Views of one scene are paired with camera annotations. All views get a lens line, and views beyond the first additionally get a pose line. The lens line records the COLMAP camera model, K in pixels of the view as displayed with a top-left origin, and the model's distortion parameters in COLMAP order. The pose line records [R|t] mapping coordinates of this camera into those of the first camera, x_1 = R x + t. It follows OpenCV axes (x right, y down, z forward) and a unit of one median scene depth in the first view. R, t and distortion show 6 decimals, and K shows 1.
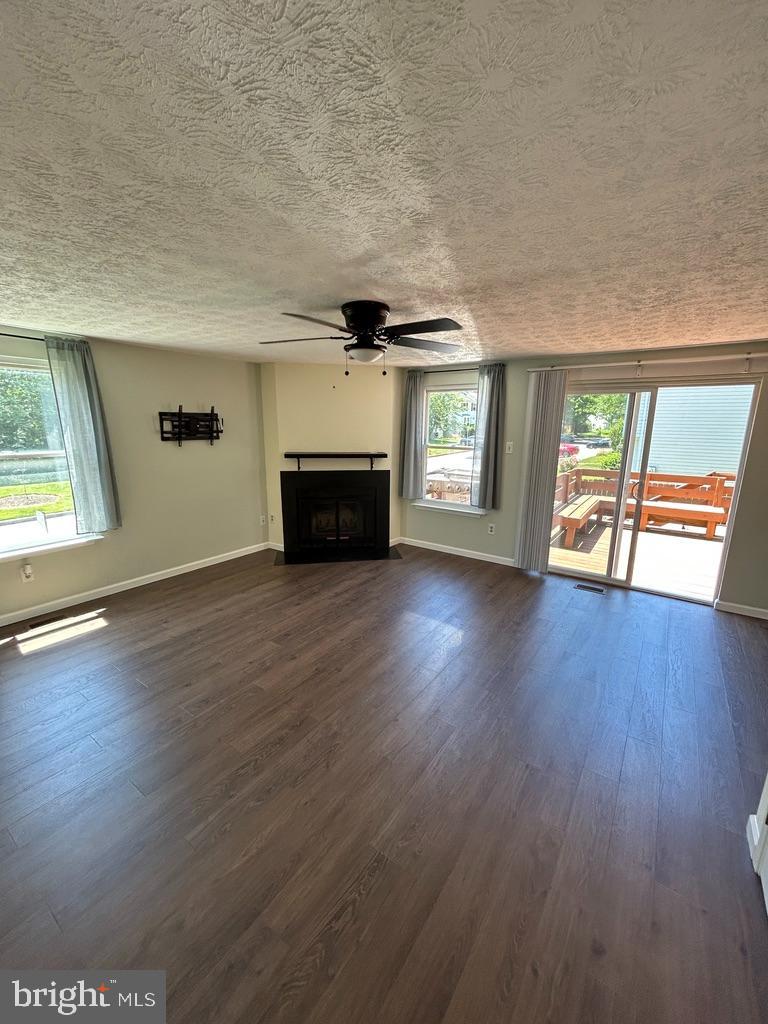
lens RADIAL K [[404.9, 0, 384.0], [0, 404.9, 512.0], [0, 0, 1]] dist [-0.014365, 0.003873]
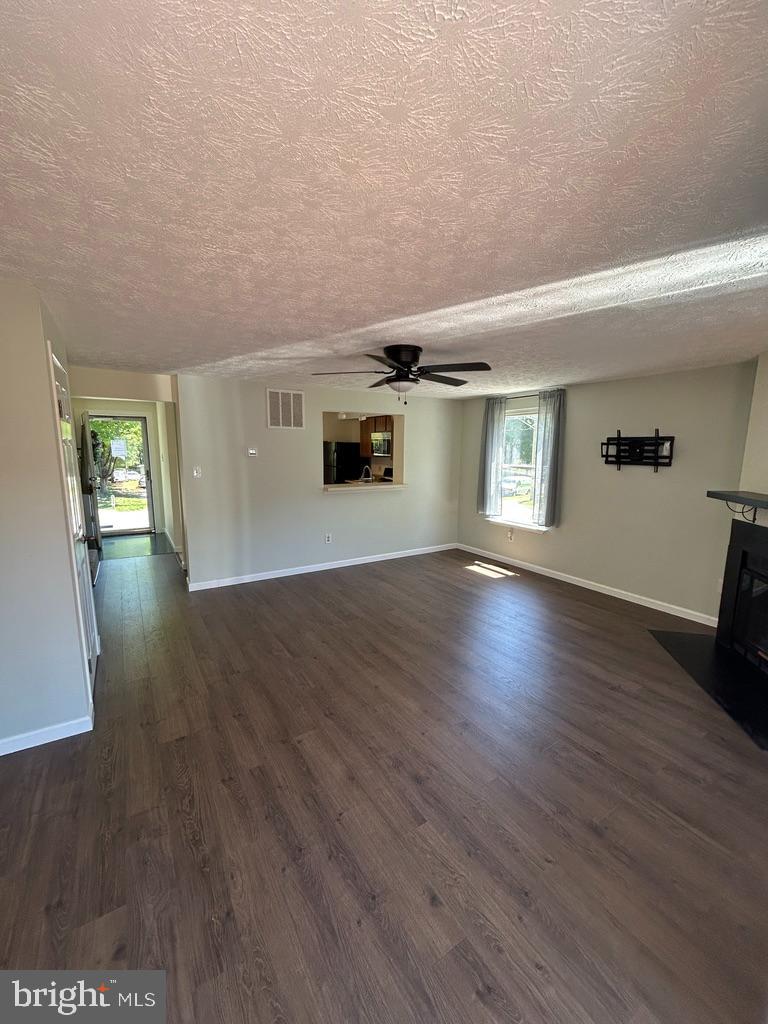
lens RADIAL K [[404.9, 0, 384.0], [0, 404.9, 512.0], [0, 0, 1]] dist [-0.014365, 0.003873]
pose [[-0.378134, 0.136121, -0.915688, 0.683745], [-0.199048, 0.954041, 0.224020, -0.177029], [0.904099, 0.266975, -0.333661, 0.855981]]
